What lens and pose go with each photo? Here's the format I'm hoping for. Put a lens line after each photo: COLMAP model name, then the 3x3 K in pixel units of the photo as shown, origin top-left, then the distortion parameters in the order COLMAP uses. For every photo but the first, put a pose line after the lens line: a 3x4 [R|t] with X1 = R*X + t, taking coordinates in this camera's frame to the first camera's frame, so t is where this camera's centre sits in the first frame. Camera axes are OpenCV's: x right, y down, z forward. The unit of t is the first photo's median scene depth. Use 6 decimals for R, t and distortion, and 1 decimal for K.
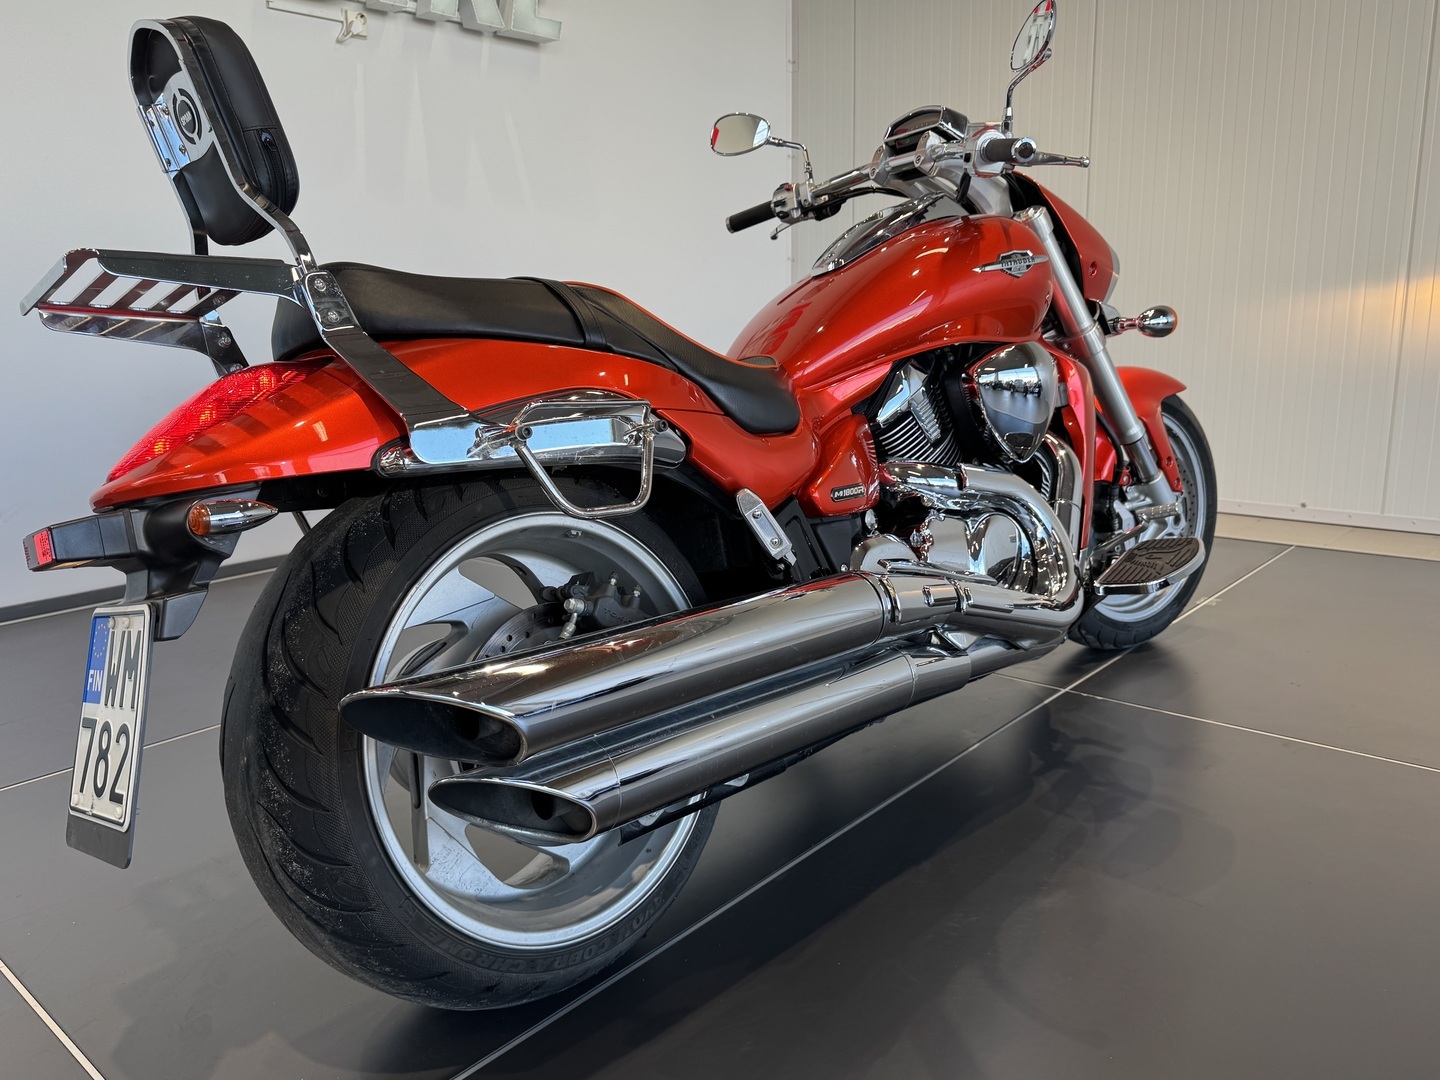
lens RADIAL K [[1076.3, 0, 720.0], [0, 1076.3, 540.0], [0, 0, 1]] dist [0.096845, -0.205774]
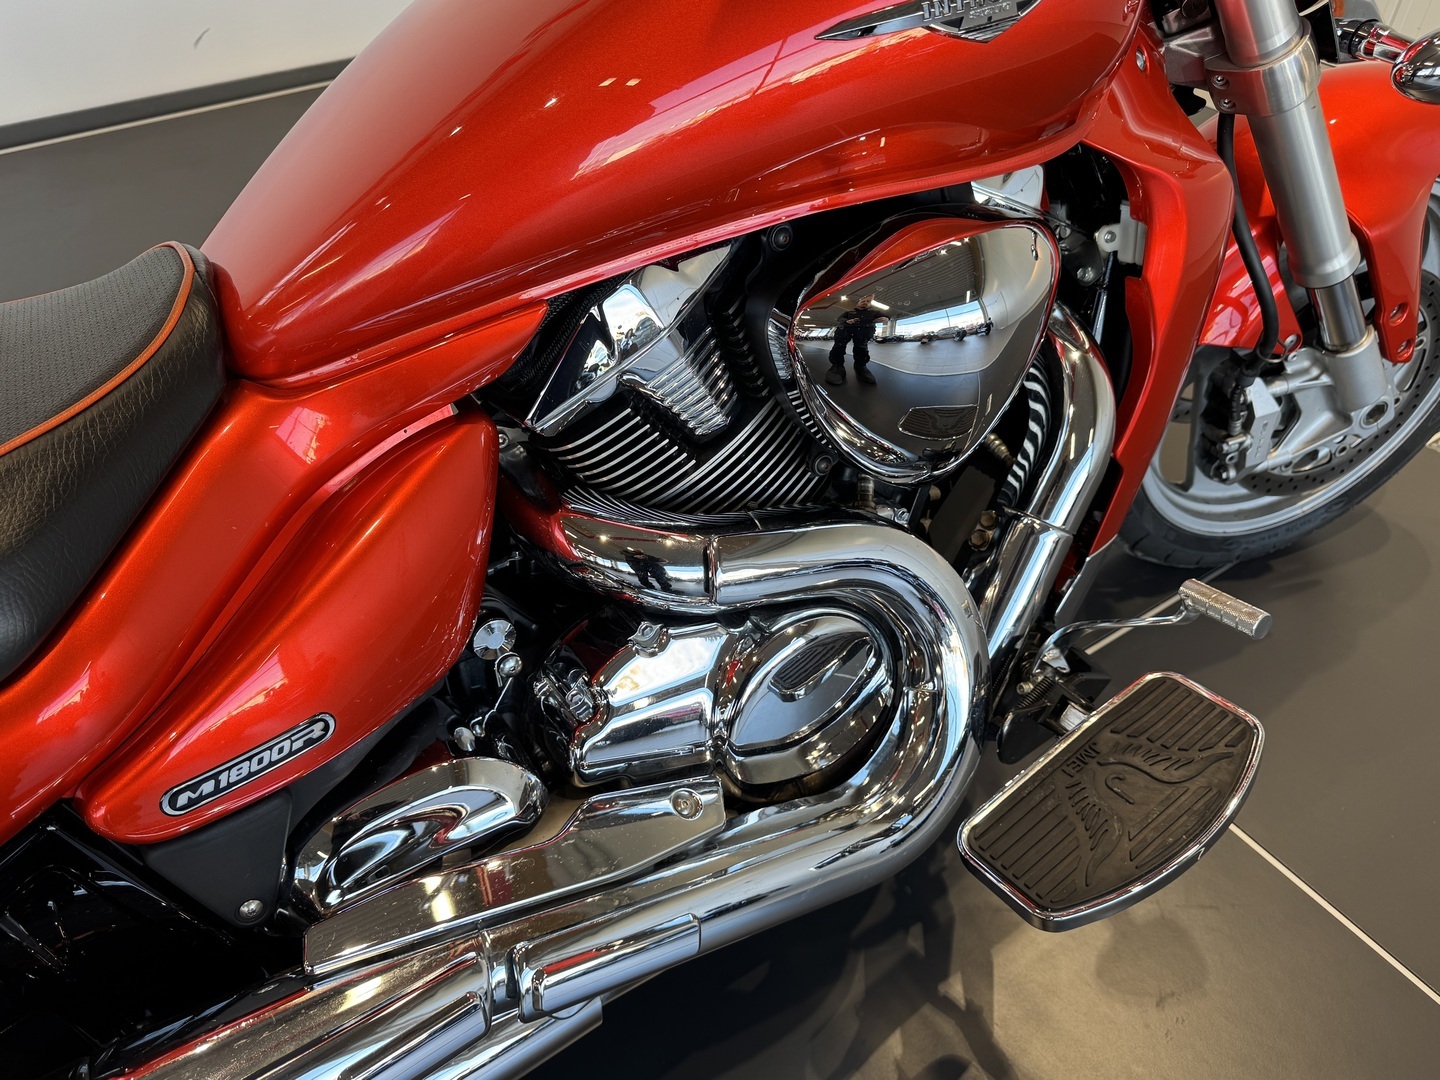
lens RADIAL K [[1096.1, 0, 720.0], [0, 1096.1, 540.0], [0, 0, 1]] dist [-0.002288, -0.004331]
pose [[0.969614, 0.184789, -0.160318, 0.334745], [-0.077984, 0.854601, 0.513395, -0.337527], [0.231878, -0.485293, 0.843044, 0.723064]]
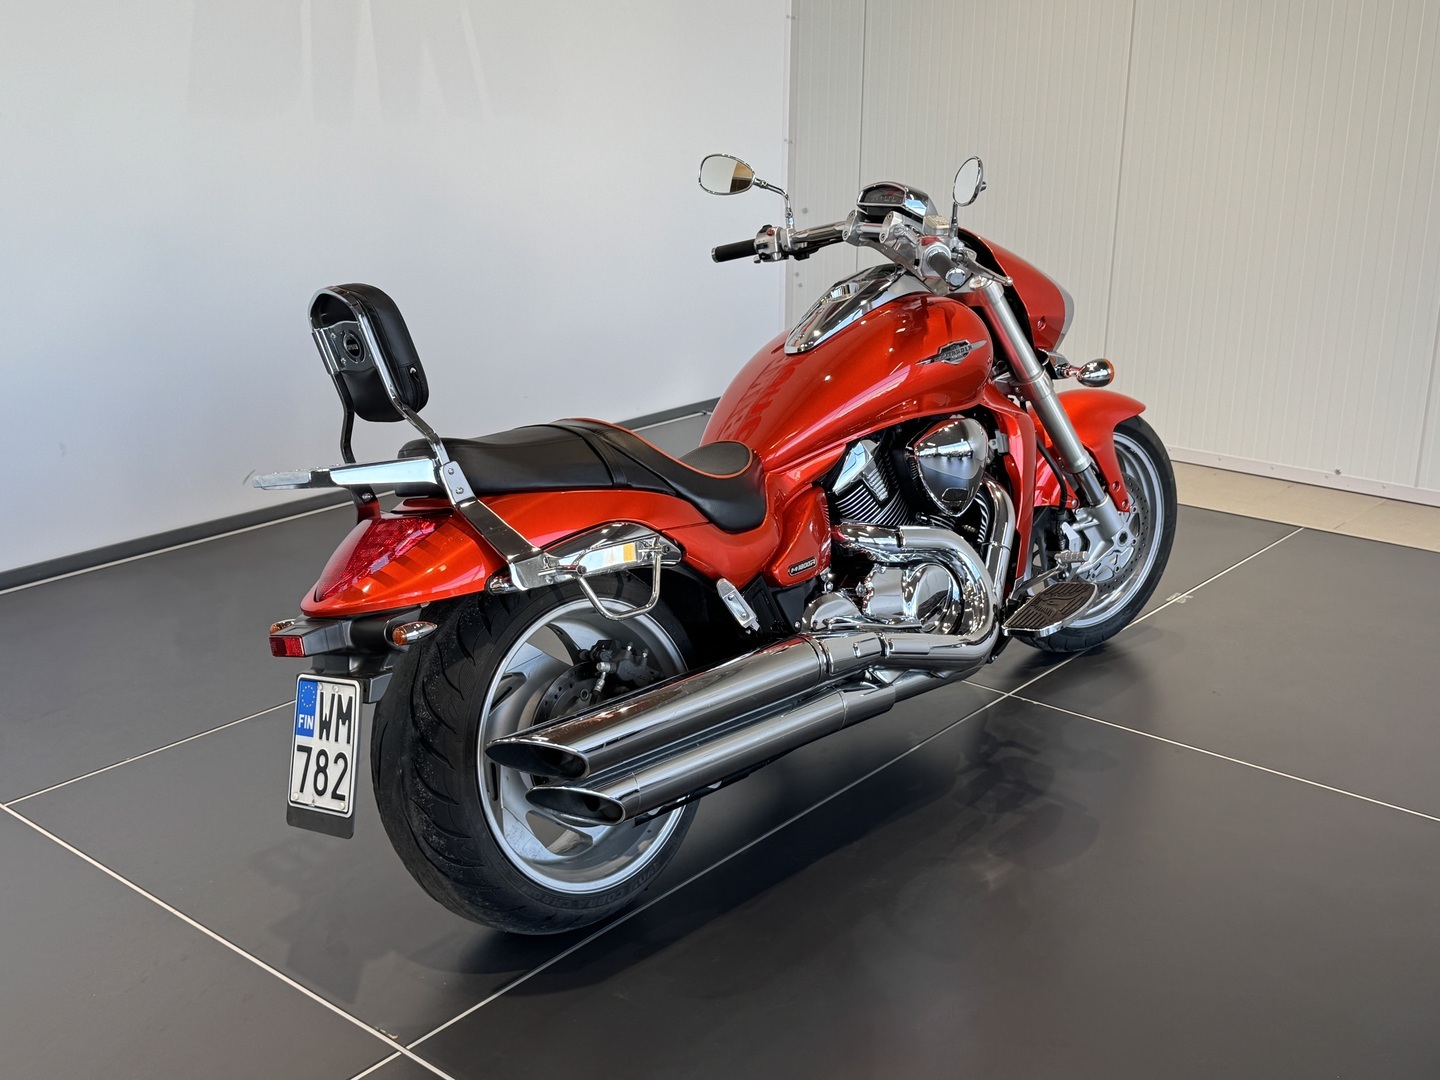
lens RADIAL K [[1573.1, 0, 720.0], [0, 1573.1, 540.0], [0, 0, 1]] dist [0.006709, 0.515417]
pose [[0.999682, 0.016883, 0.018705, -0.016897], [-0.018613, 0.995154, 0.096551, -0.256258], [-0.016985, -0.096869, 0.995152, -0.887063]]
